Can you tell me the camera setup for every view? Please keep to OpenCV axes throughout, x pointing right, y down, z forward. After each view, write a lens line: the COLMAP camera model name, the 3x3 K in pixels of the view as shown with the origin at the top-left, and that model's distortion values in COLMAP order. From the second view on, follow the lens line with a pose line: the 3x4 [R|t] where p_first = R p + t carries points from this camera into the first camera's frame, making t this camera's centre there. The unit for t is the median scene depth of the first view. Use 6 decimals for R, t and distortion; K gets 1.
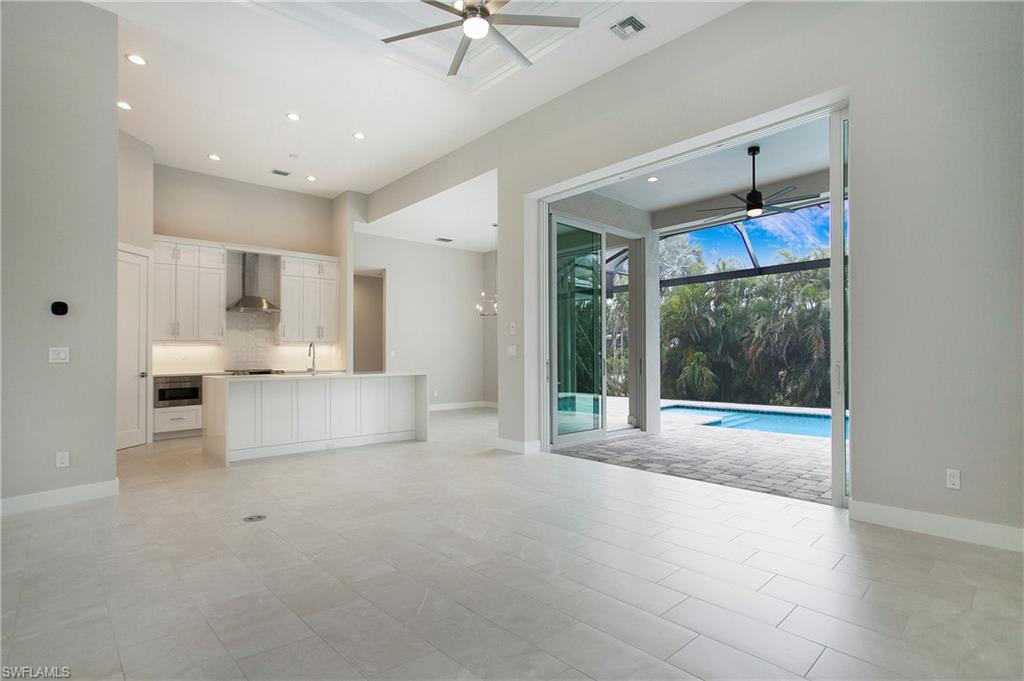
lens RADIAL K [[507.2, 0, 498.0], [0, 507.2, 347.1], [0, 0, 1]] dist [-0.038413, 0.011421]
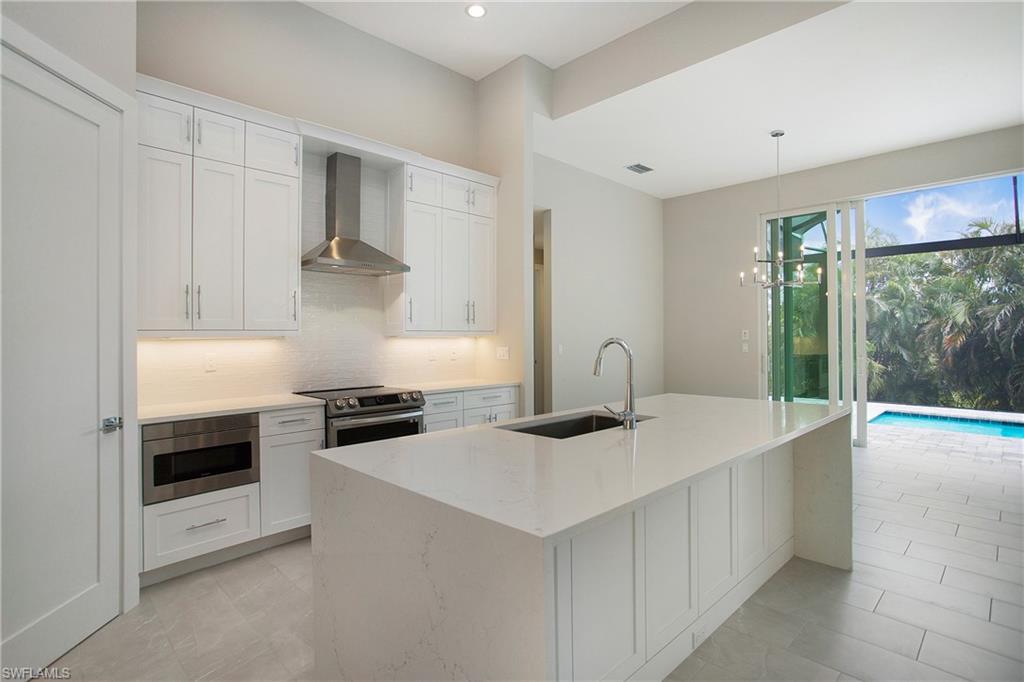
lens RADIAL K [[507.2, 0, 557.1], [0, 507.2, 333.0], [0, 0, 1]] dist [-0.038413, 0.011421]
pose [[0.993260, 0.001356, 0.115899, -0.340777], [-0.001897, 0.999988, 0.004556, -0.012147], [-0.115891, -0.004745, 0.993251, 0.478899]]
